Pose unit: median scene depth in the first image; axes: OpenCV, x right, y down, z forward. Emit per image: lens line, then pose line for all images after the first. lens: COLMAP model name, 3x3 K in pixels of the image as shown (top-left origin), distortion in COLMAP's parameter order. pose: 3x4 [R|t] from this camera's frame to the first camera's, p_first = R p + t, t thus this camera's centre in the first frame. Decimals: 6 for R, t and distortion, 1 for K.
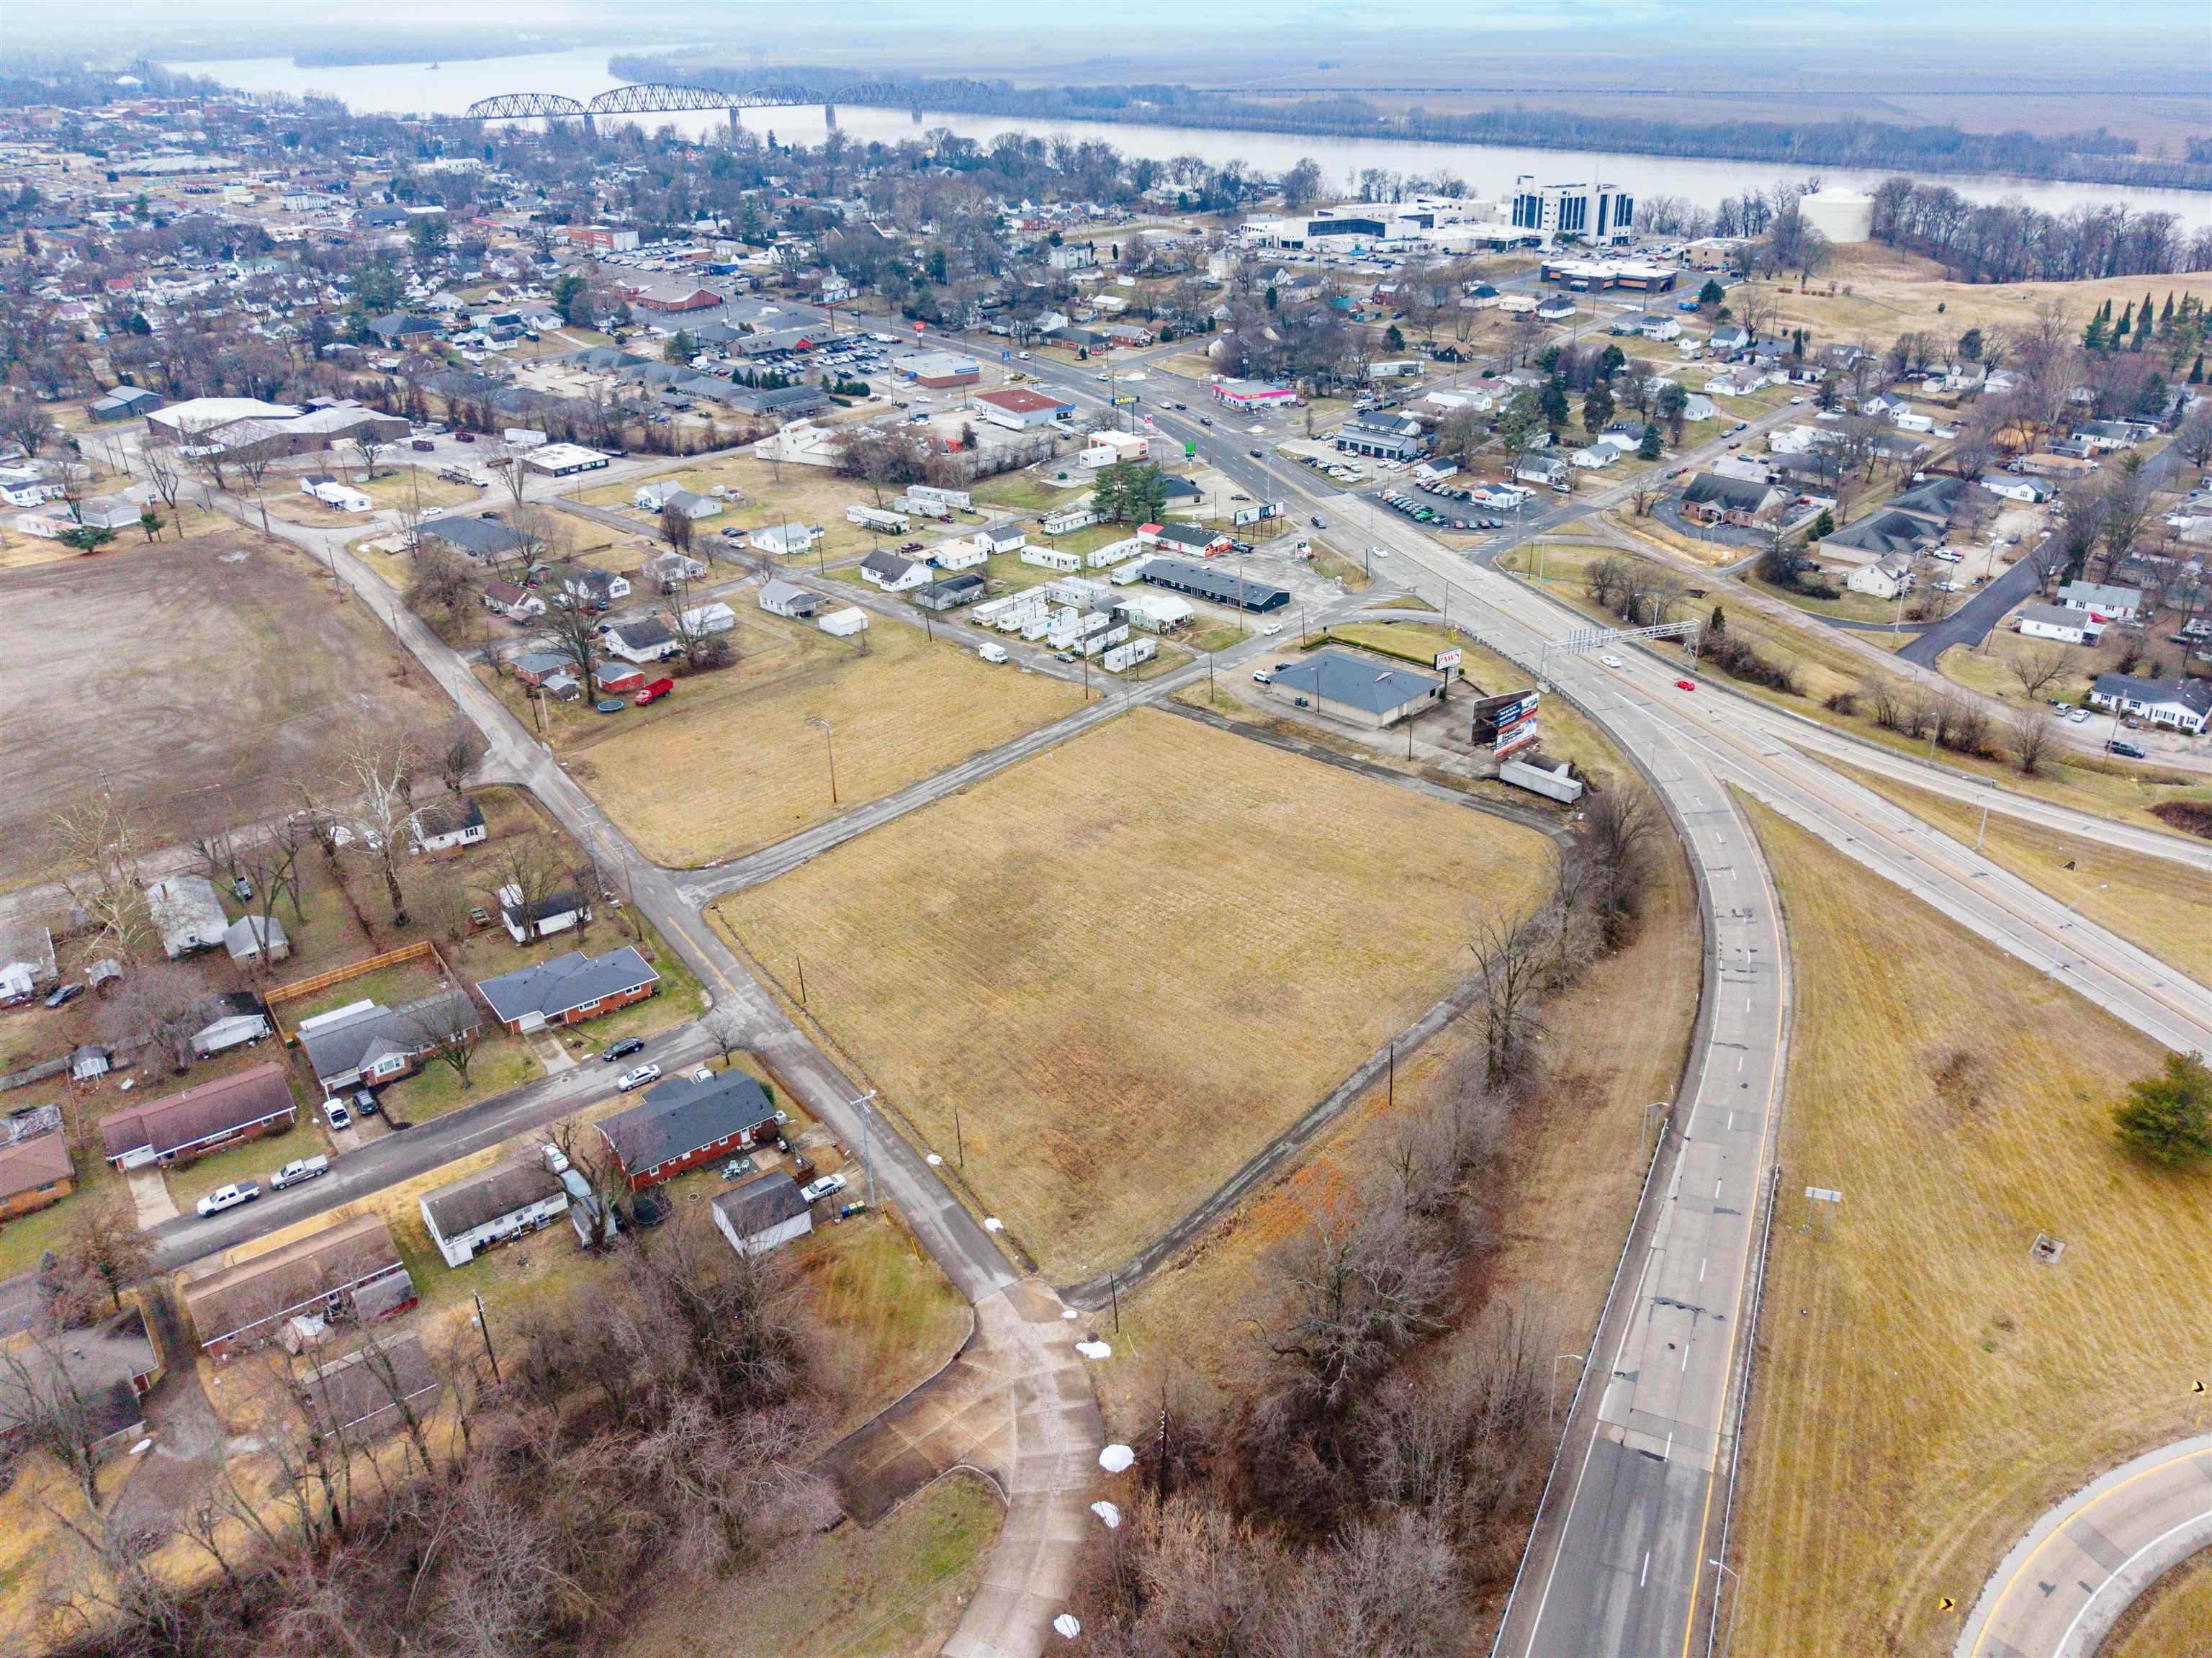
lens RADIAL K [[1552.7, 0, 1167.0], [0, 1552.7, 829.4], [0, 0, 1]] dist [0.030225, -0.048787]
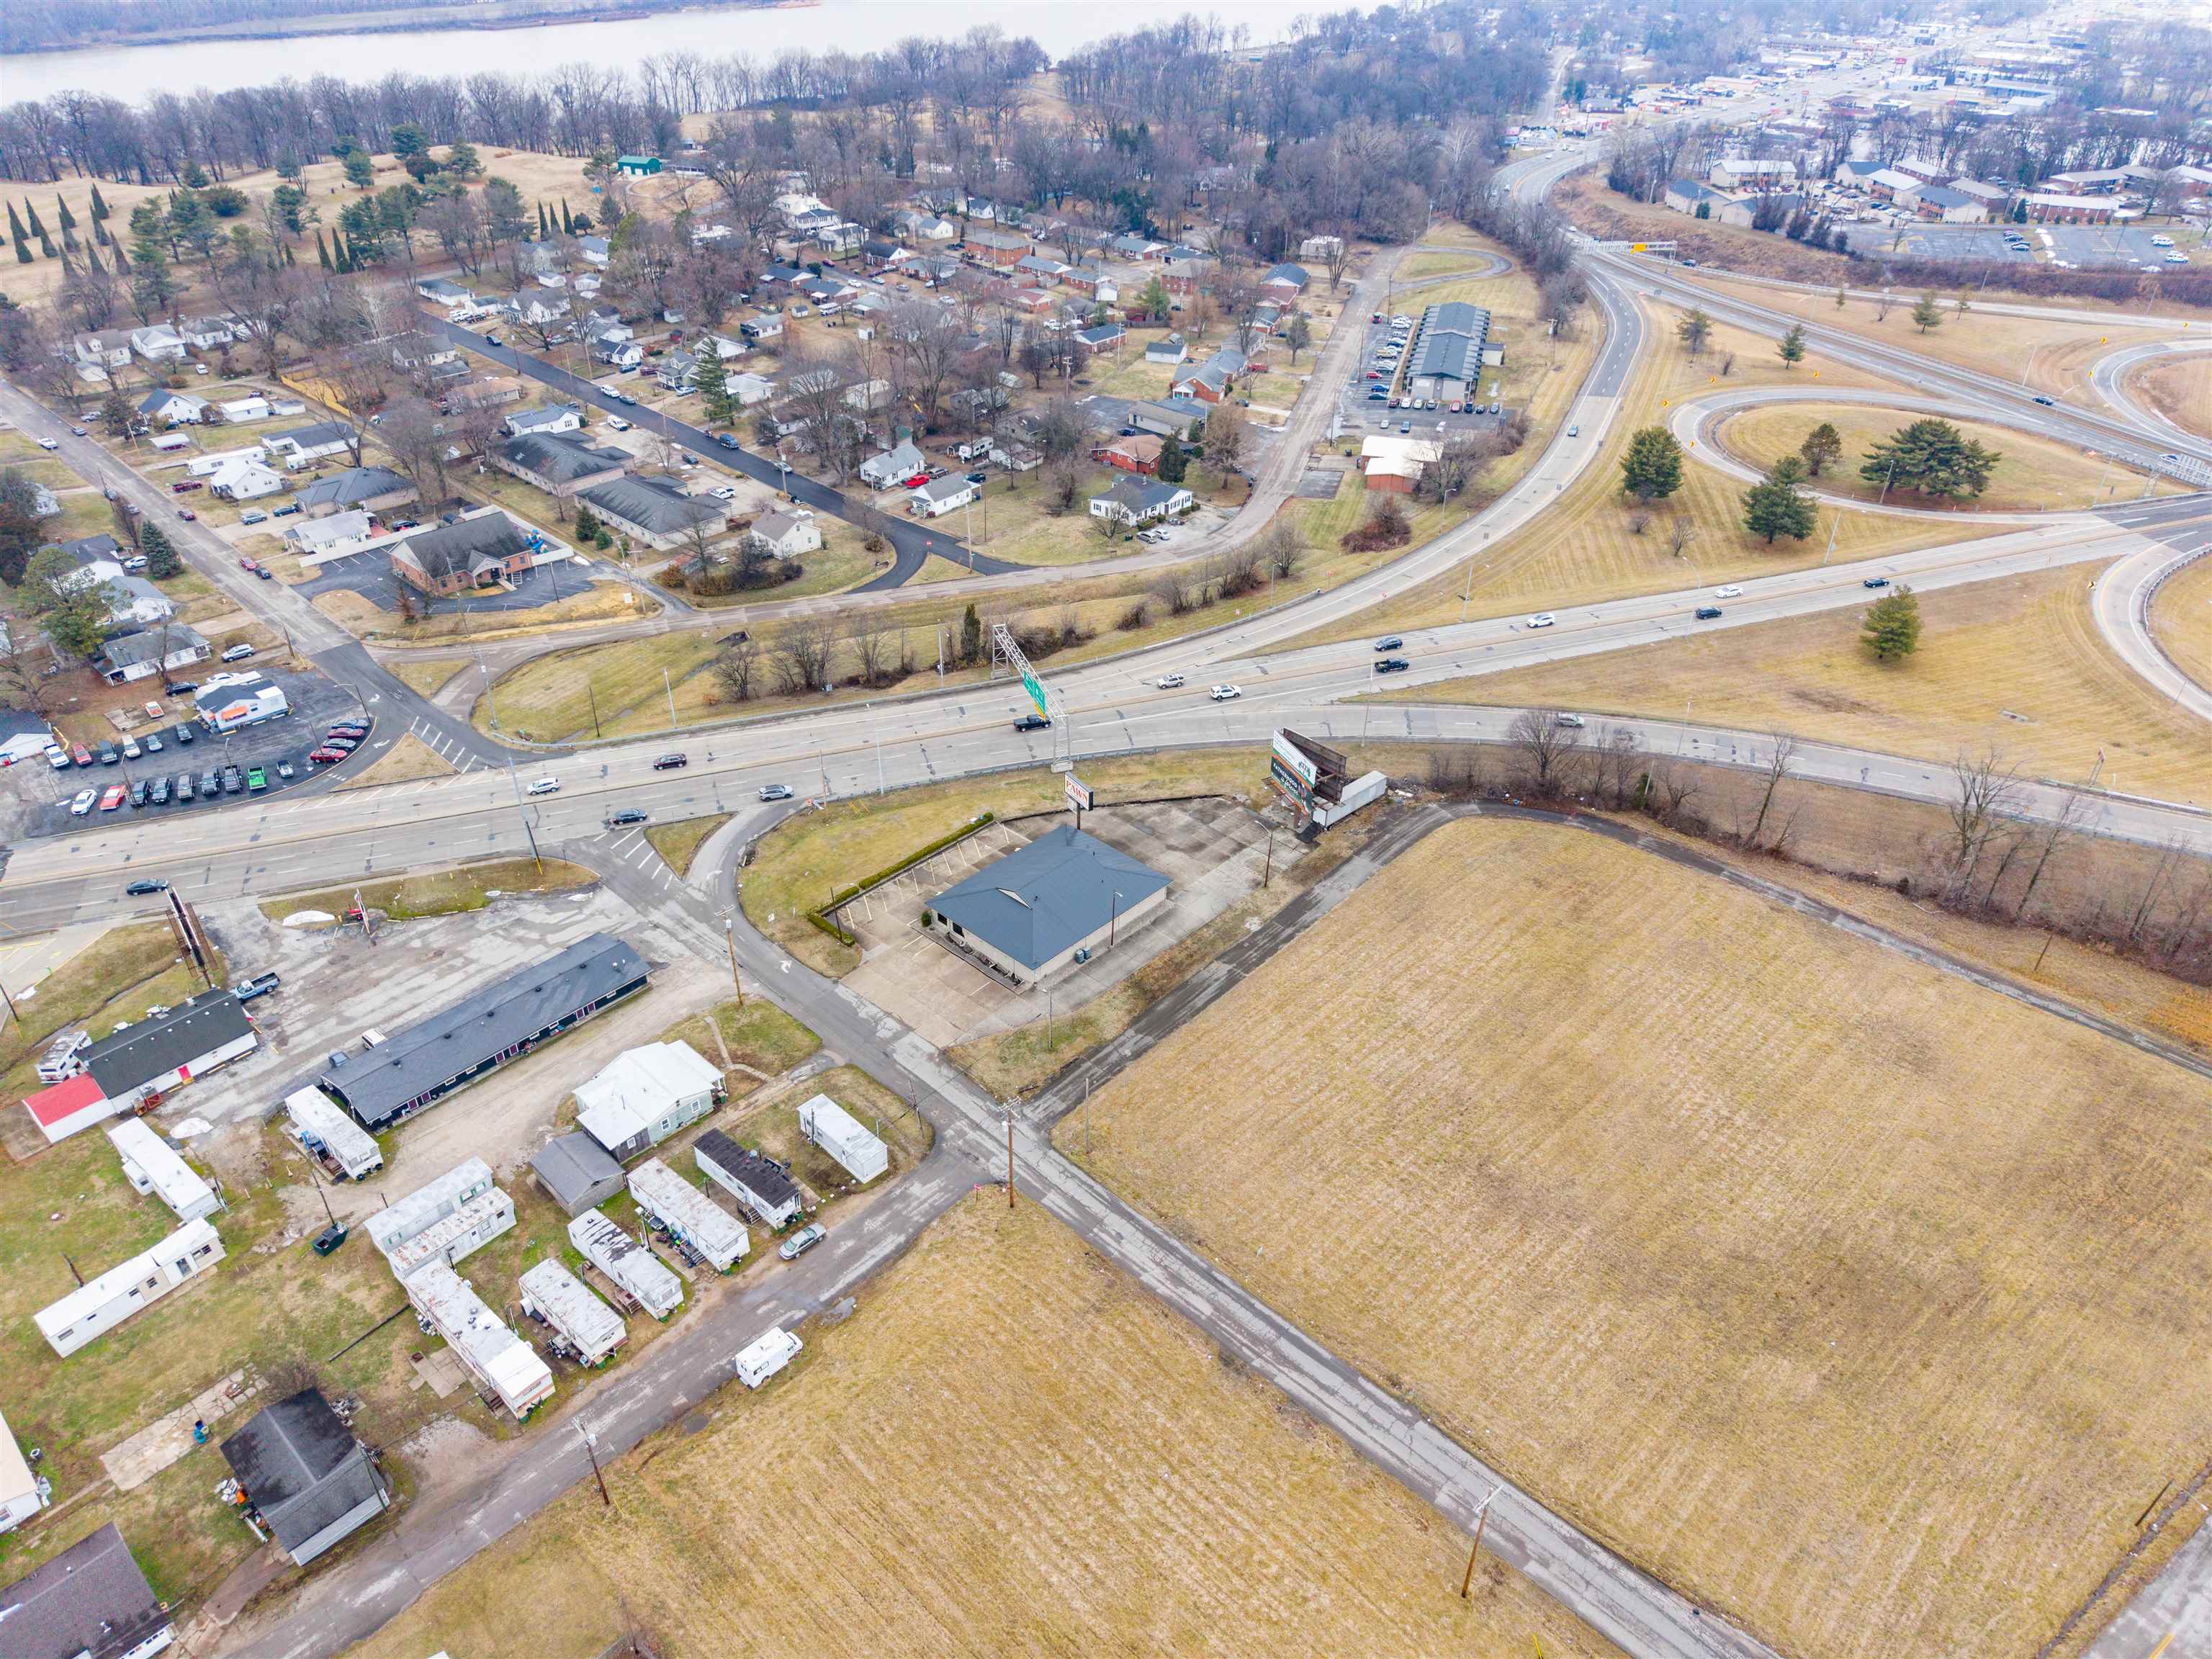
lens RADIAL K [[1512.0, 0, 1132.6], [0, 1512.0, 820.5], [0, 0, 1]] dist [0.020243, -0.020131]
pose [[0.013379, -0.536031, 0.844092, -0.404093], [0.452349, 0.756091, 0.472977, -0.394762], [-0.891741, 0.375496, 0.252589, 0.726072]]
